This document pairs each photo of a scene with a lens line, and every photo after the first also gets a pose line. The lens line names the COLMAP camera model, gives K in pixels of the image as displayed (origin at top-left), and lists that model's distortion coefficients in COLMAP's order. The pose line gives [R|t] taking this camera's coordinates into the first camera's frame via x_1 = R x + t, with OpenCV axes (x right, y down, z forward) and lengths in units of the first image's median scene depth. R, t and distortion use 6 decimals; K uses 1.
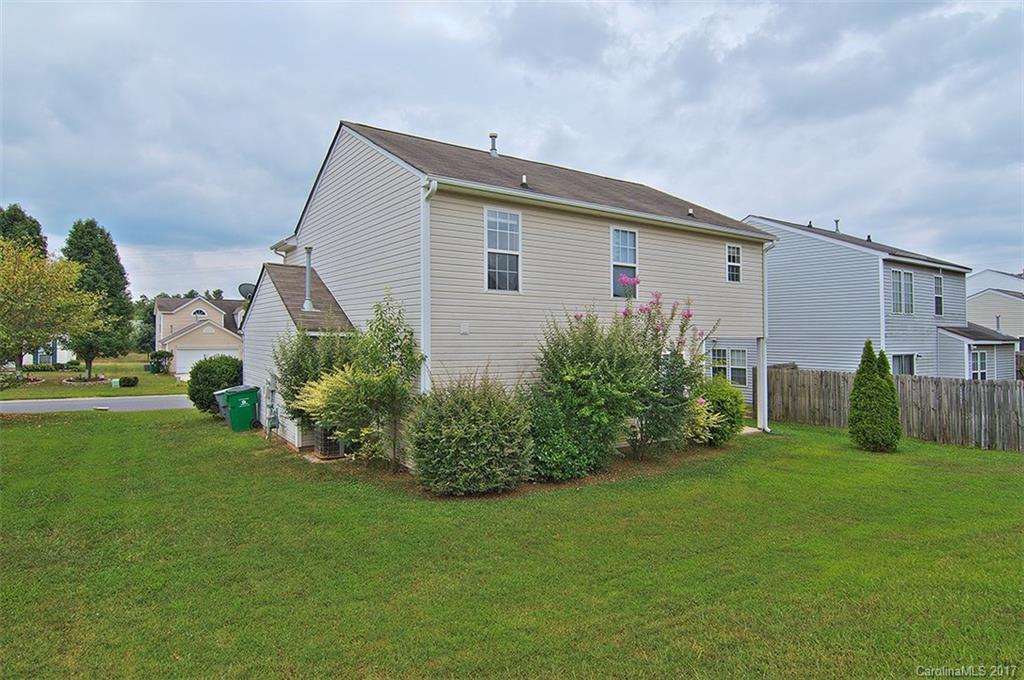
lens RADIAL K [[567.0, 0, 510.8], [0, 567.0, 332.1], [0, 0, 1]] dist [-0.005083, -0.011001]
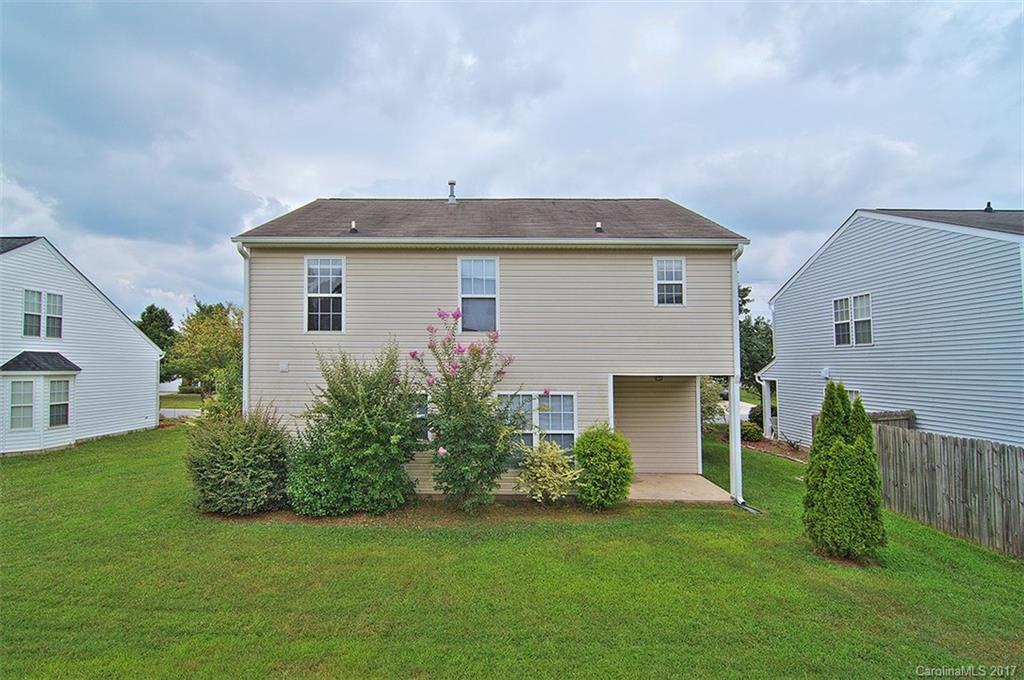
lens RADIAL K [[483.5, 0, 512.4], [0, 483.5, 345.1], [0, 0, 1]] dist [-0.014501, -0.000051]
pose [[0.831583, -0.019392, -0.555062, 0.698604], [0.004254, 0.999583, -0.028549, -0.016948], [0.555384, 0.021380, 0.831319, 0.384777]]
